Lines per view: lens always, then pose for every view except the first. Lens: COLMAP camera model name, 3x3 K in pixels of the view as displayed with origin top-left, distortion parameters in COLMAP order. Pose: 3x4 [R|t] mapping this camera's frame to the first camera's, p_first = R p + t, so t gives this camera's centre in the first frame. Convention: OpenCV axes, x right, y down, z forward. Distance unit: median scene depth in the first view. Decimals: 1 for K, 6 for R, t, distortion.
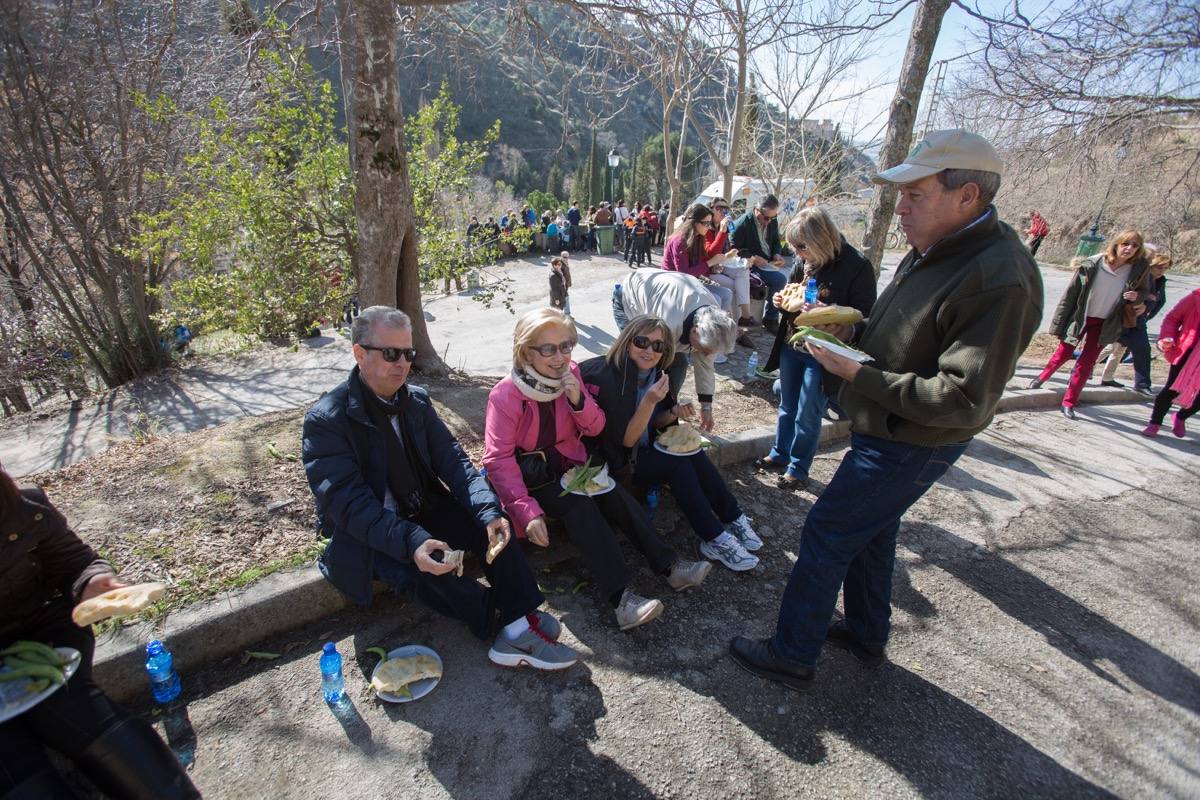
lens RADIAL K [[561.3, 0, 603.6], [0, 561.3, 401.0], [0, 0, 1]] dist [-0.060988, 0.028811]
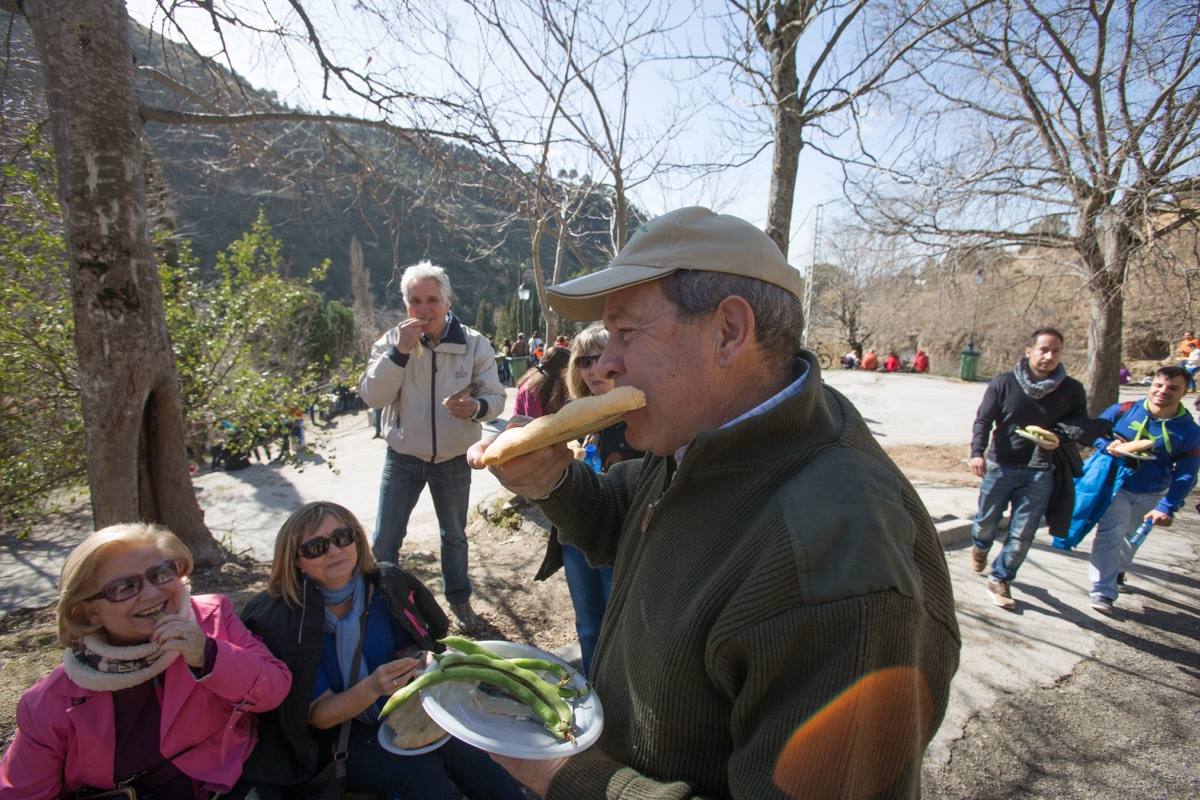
lens RADIAL K [[561.8, 0, 600.0], [0, 561.8, 400.0], [0, 0, 1]] dist [-0.063242, 0.023581]
pose [[0.992504, -0.036120, 0.116751, 0.096592], [0.060904, 0.974429, -0.216285, -0.046306], [-0.105953, 0.221774, 0.969325, 0.113726]]
